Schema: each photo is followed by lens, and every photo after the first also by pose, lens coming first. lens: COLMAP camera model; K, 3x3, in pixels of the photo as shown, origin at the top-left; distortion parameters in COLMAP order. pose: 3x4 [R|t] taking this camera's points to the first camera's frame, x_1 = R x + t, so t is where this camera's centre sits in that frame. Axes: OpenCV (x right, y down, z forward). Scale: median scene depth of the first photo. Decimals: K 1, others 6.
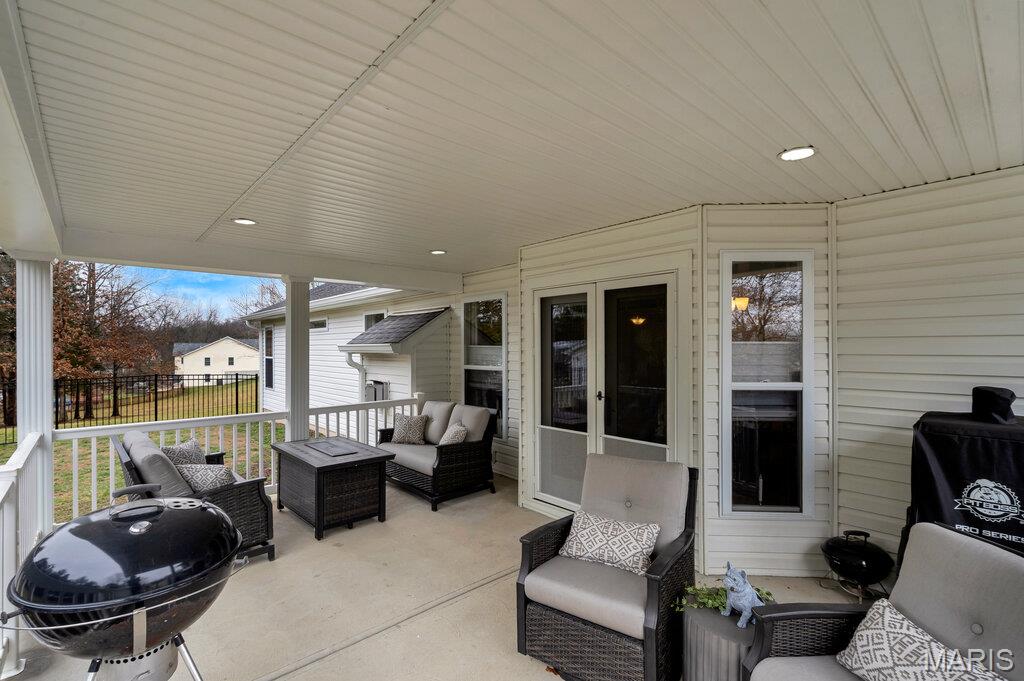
lens RADIAL K [[464.0, 0, 516.4], [0, 464.0, 345.5], [0, 0, 1]] dist [-0.005630, 0.002213]
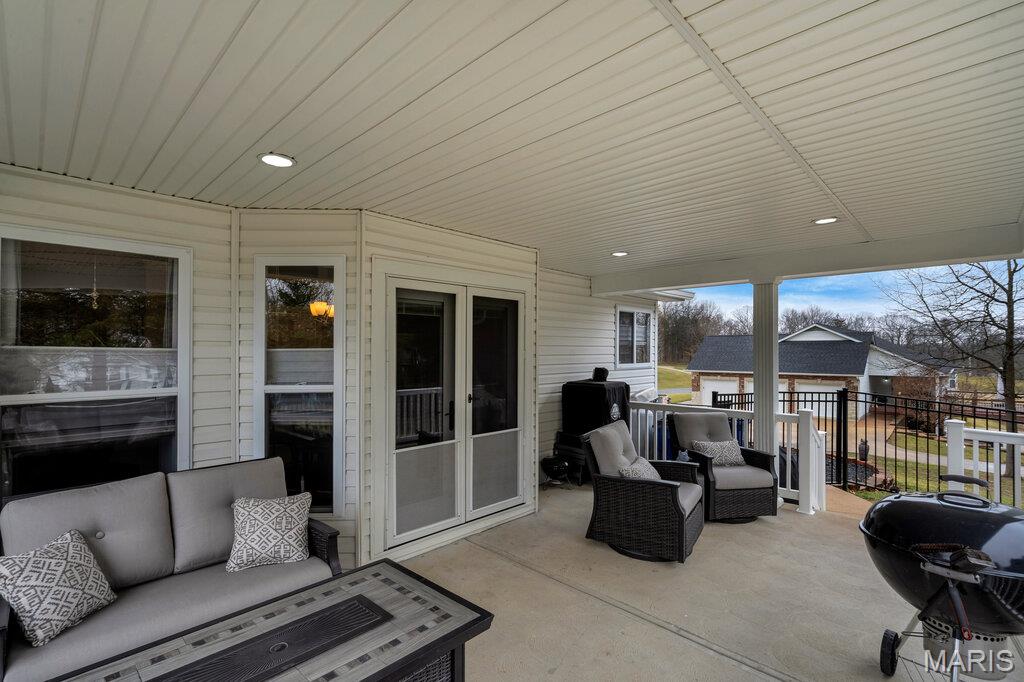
lens RADIAL K [[464.0, 0, 514.5], [0, 464.0, 346.6], [0, 0, 1]] dist [-0.005630, 0.002213]
pose [[-0.054024, 0.004122, 0.998531, -0.829285], [-0.008812, 0.999951, -0.004605, -0.001831], [-0.998501, -0.009048, -0.053985, 0.945658]]
